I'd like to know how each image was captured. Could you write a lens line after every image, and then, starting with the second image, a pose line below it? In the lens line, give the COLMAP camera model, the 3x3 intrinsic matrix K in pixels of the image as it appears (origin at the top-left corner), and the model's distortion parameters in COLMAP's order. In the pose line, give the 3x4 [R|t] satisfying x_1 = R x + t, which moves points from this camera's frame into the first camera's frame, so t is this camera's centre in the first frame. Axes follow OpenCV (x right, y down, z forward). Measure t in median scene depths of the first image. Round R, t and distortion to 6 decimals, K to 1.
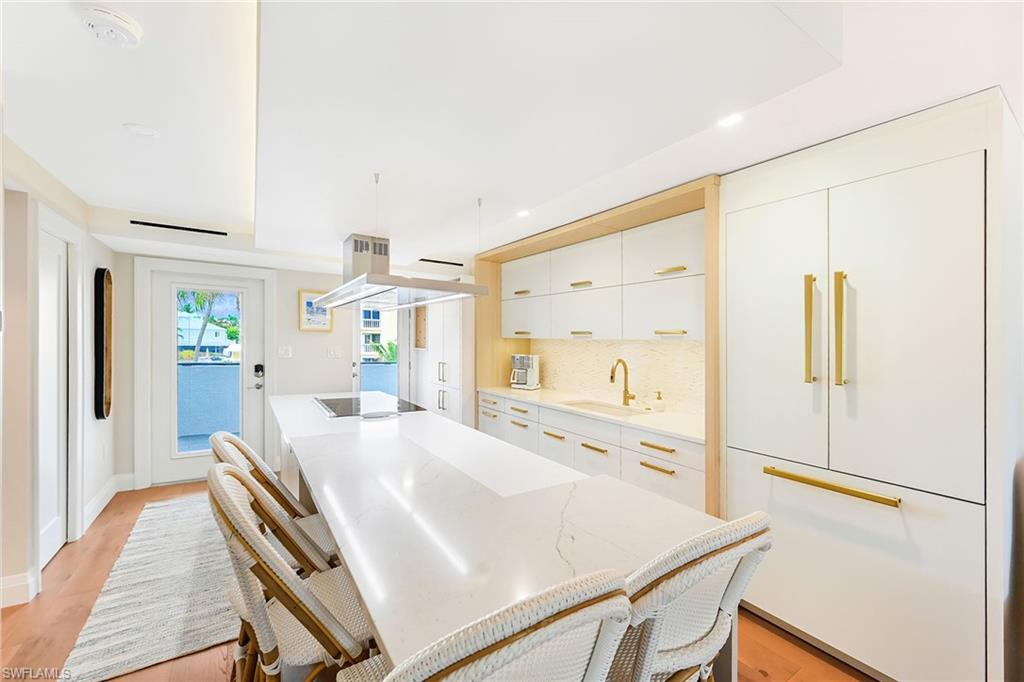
lens RADIAL K [[405.7, 0, 513.2], [0, 405.7, 341.1], [0, 0, 1]] dist [-0.001235, -0.000173]
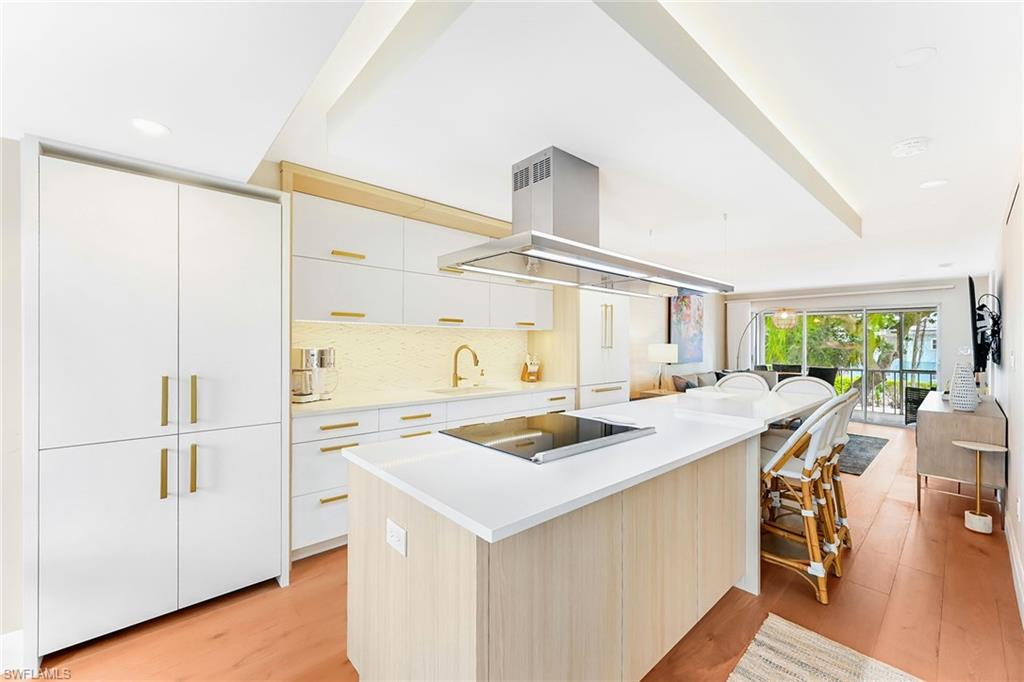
lens RADIAL K [[405.7, 0, 512.6], [0, 405.7, 339.1], [0, 0, 1]] dist [-0.001235, -0.000173]
pose [[-0.133338, -0.010689, 0.991013, -0.859112], [-0.005638, 0.999934, 0.010027, 0.015073], [-0.991055, -0.004250, -0.133389, 1.007518]]
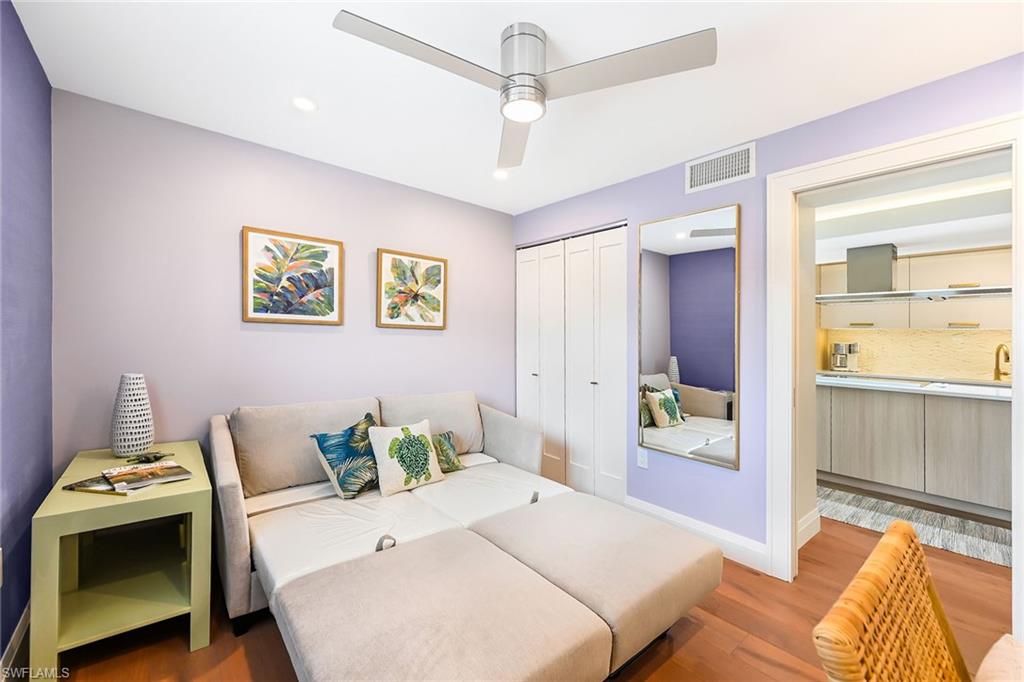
lens RADIAL K [[405.7, 0, 510.9], [0, 405.7, 335.8], [0, 0, 1]] dist [-0.001235, -0.000173]
pose [[0.993056, -0.003792, 0.117582, -1.437491], [0.003328, 0.999986, 0.004134, 0.006020], [-0.117596, -0.003714, 0.993055, -0.105469]]
